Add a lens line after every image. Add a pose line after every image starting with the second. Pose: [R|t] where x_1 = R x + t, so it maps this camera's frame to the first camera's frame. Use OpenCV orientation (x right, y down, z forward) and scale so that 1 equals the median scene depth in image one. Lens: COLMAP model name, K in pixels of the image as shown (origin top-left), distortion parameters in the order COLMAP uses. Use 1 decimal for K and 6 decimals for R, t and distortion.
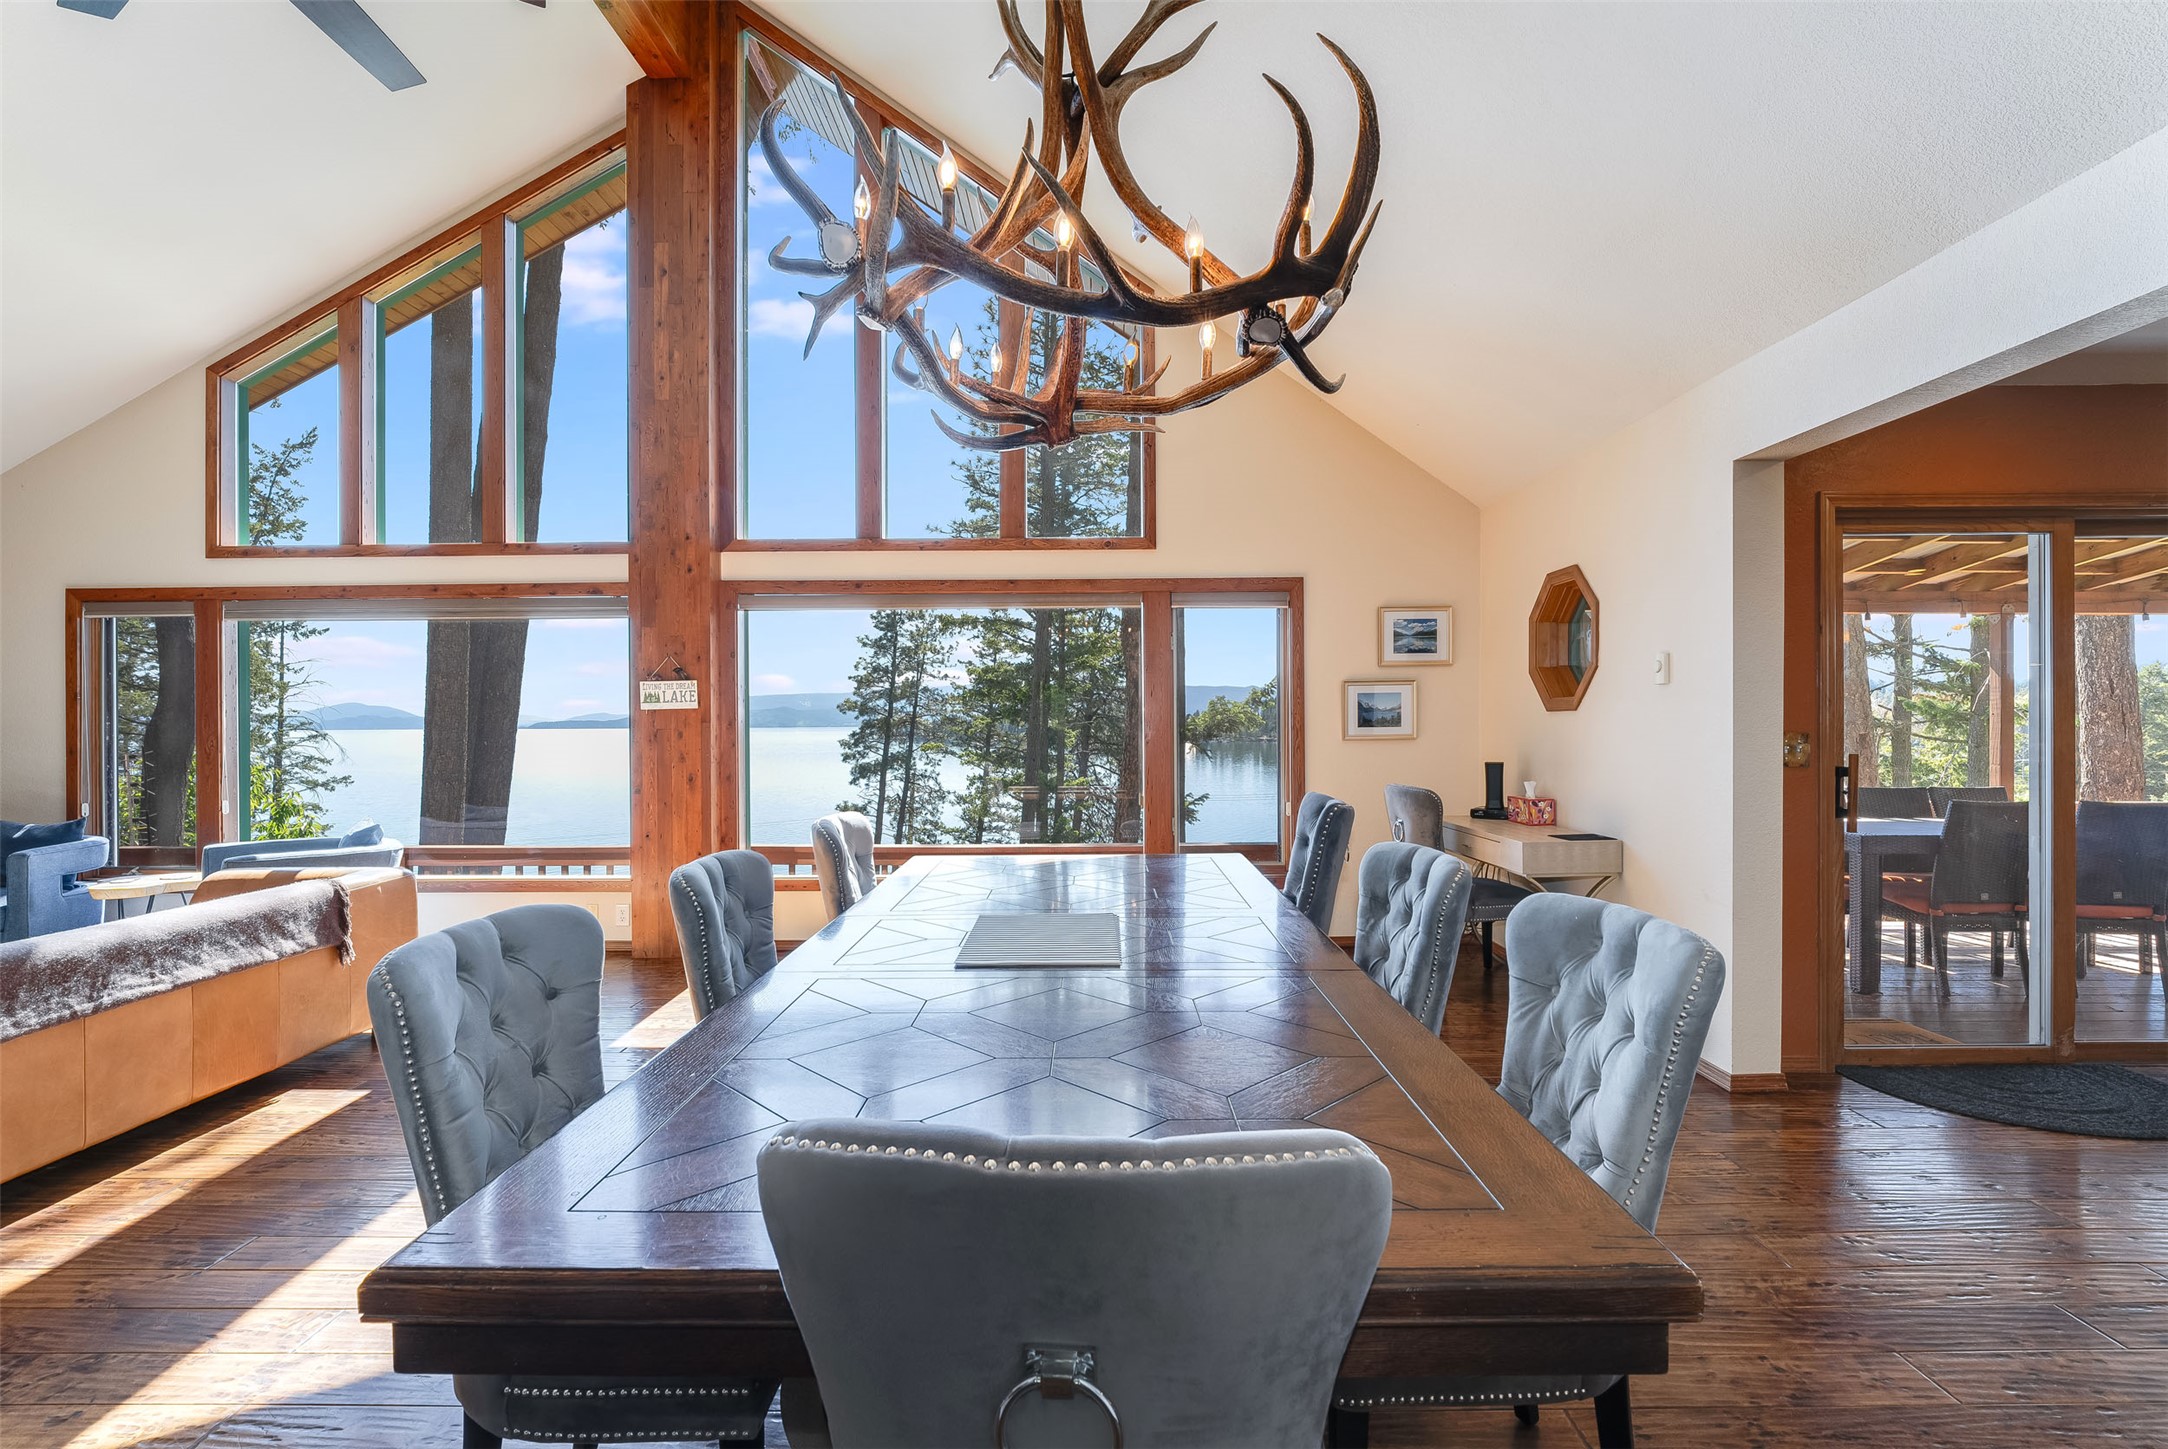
lens RADIAL K [[987.3, 0, 1084.9], [0, 987.3, 729.9], [0, 0, 1]] dist [-0.010480, -0.000450]
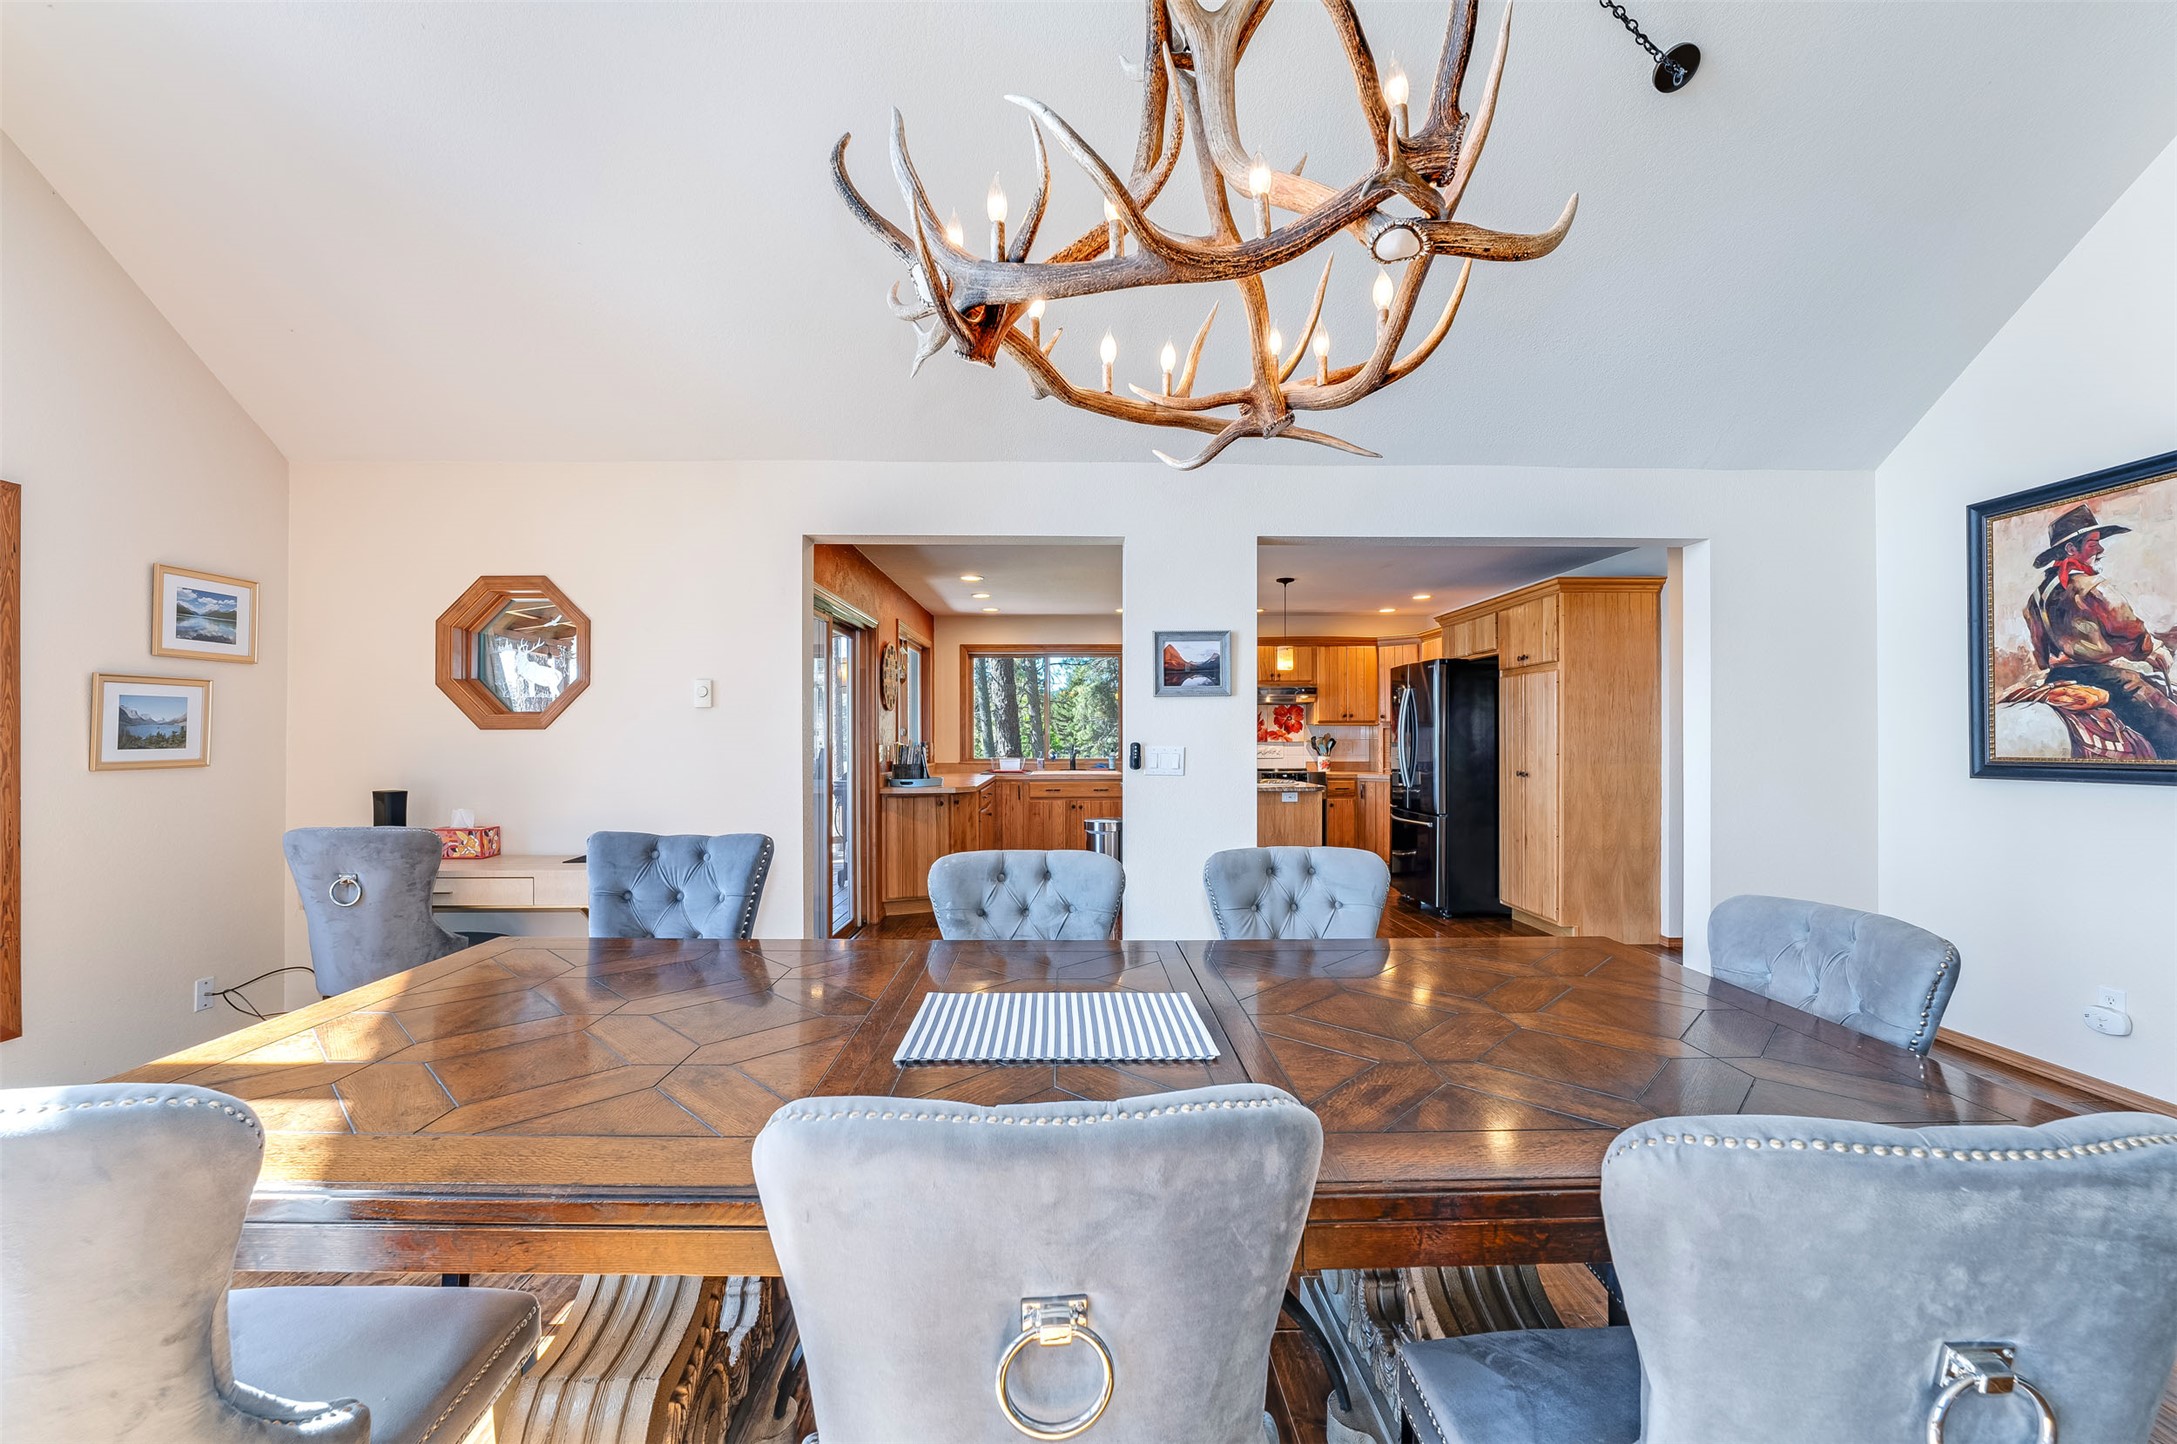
lens RADIAL K [[892.2, 0, 1067.9], [0, 892.2, 734.0], [0, 0, 1]] dist [-0.021124, 0.003512]
pose [[-0.026367, 0.010435, 0.999598, -0.292862], [0.007675, 0.999918, -0.010236, -0.002128], [-0.999623, 0.007402, -0.026445, 0.414032]]
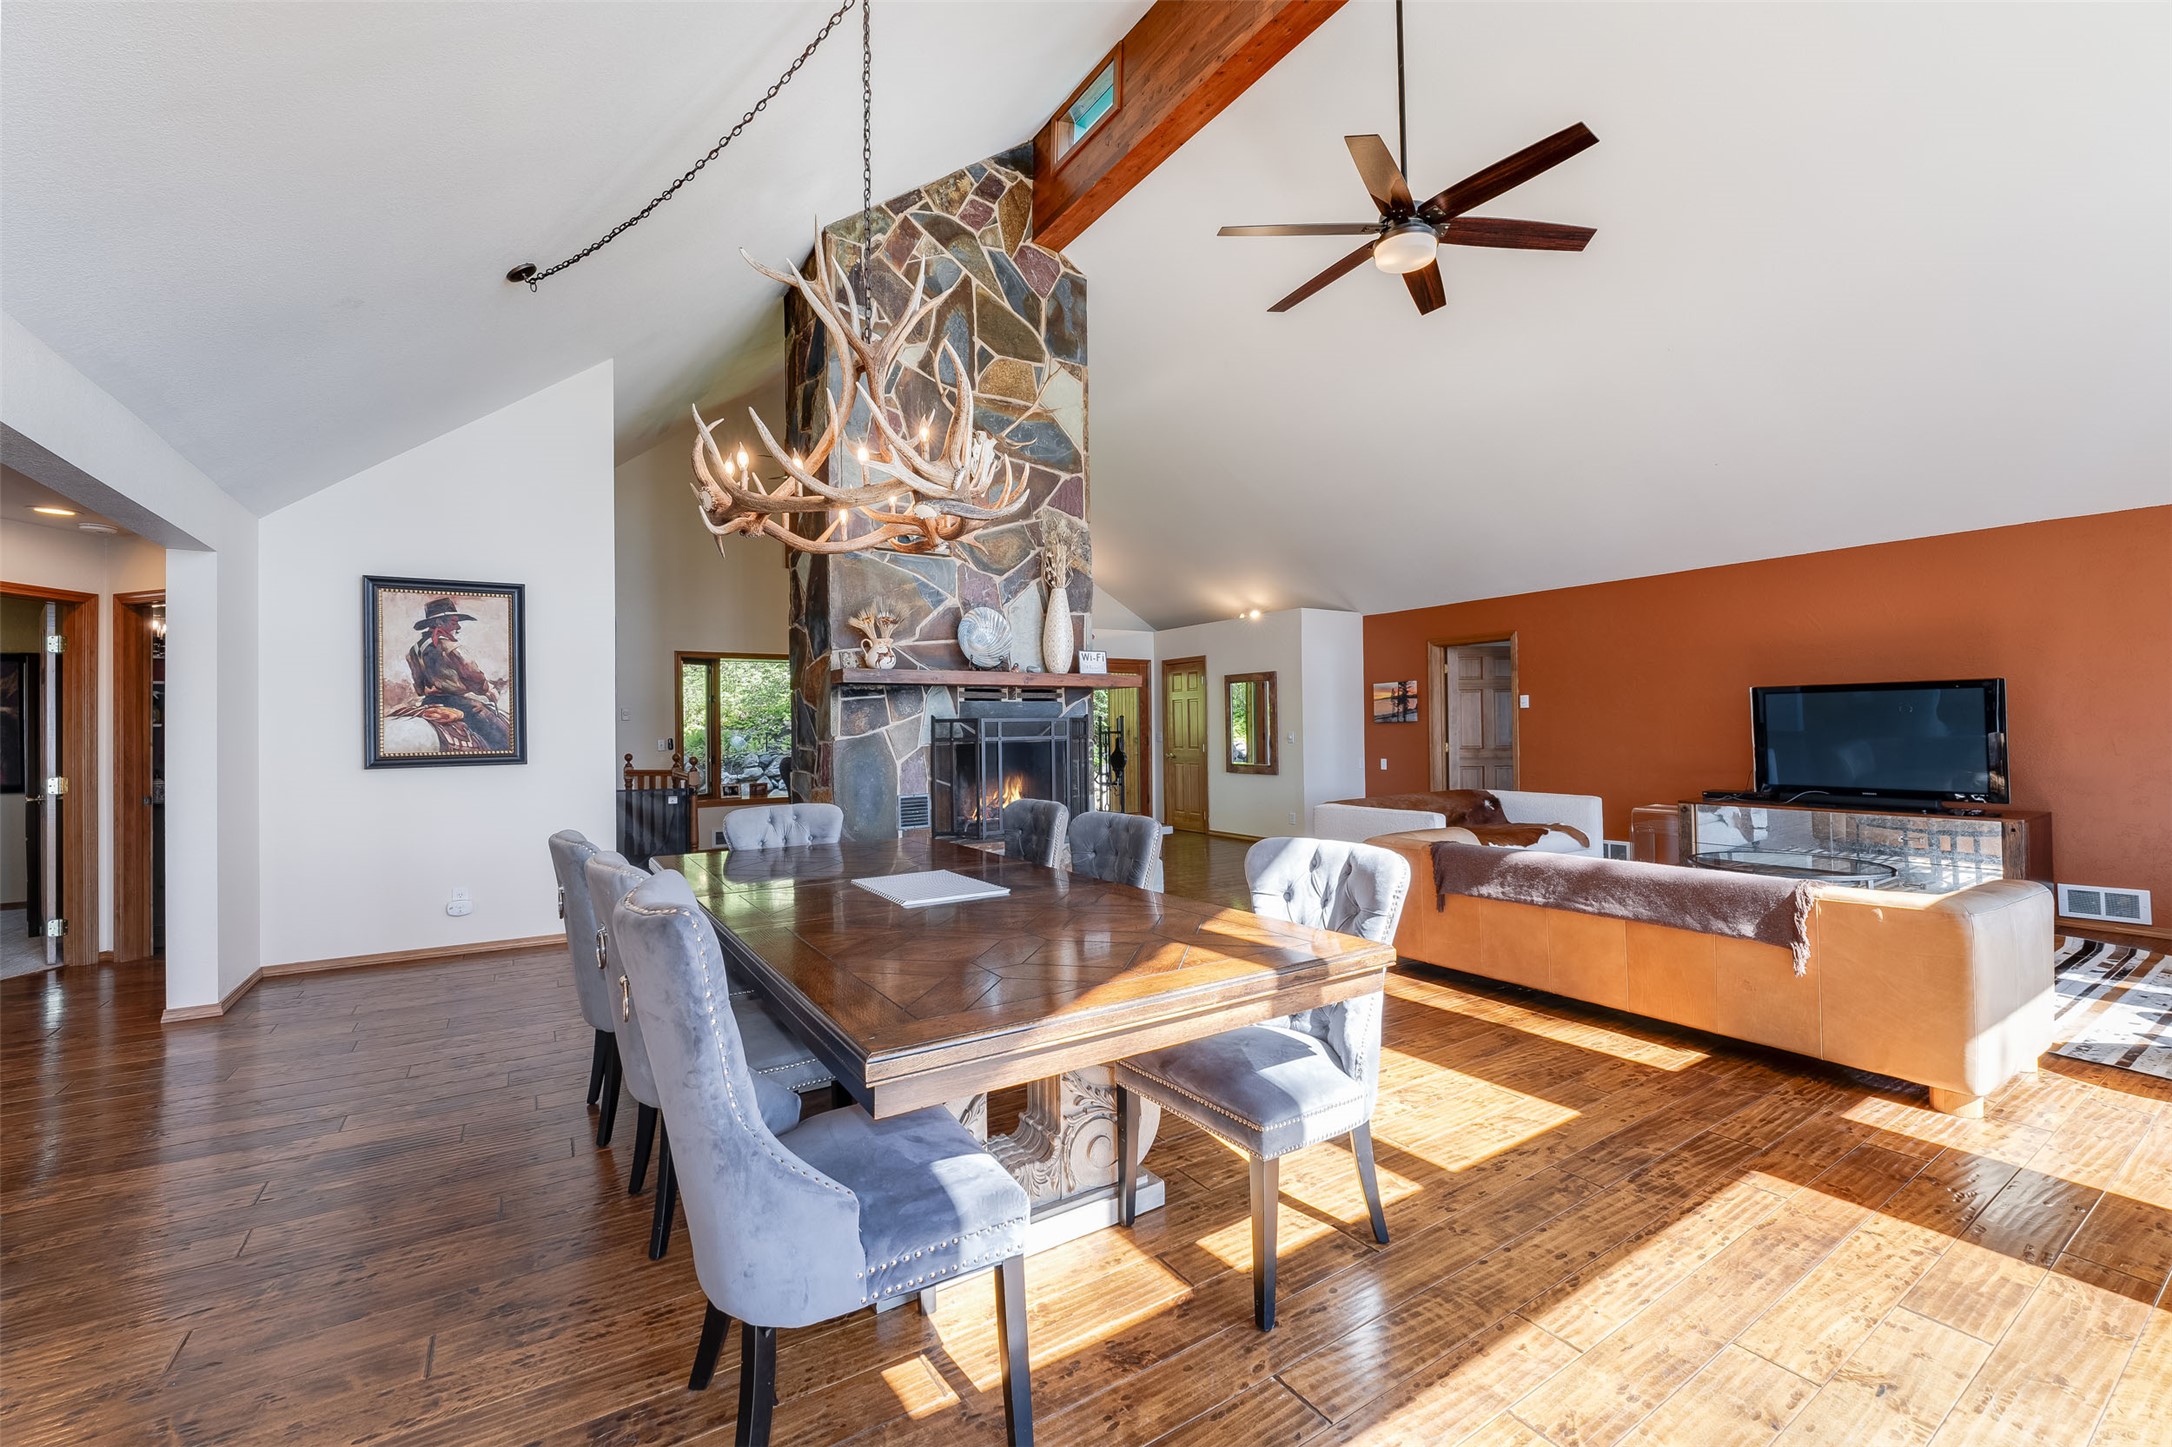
lens RADIAL K [[882.4, 0, 1088.6], [0, 882.4, 722.2], [0, 0, 1]] dist [-0.015184, 0.000896]
pose [[-0.837807, 0.012569, -0.545822, 0.182699], [0.014834, 0.999890, 0.000257, -0.008689], [0.545765, -0.007881, -0.837901, 0.883149]]
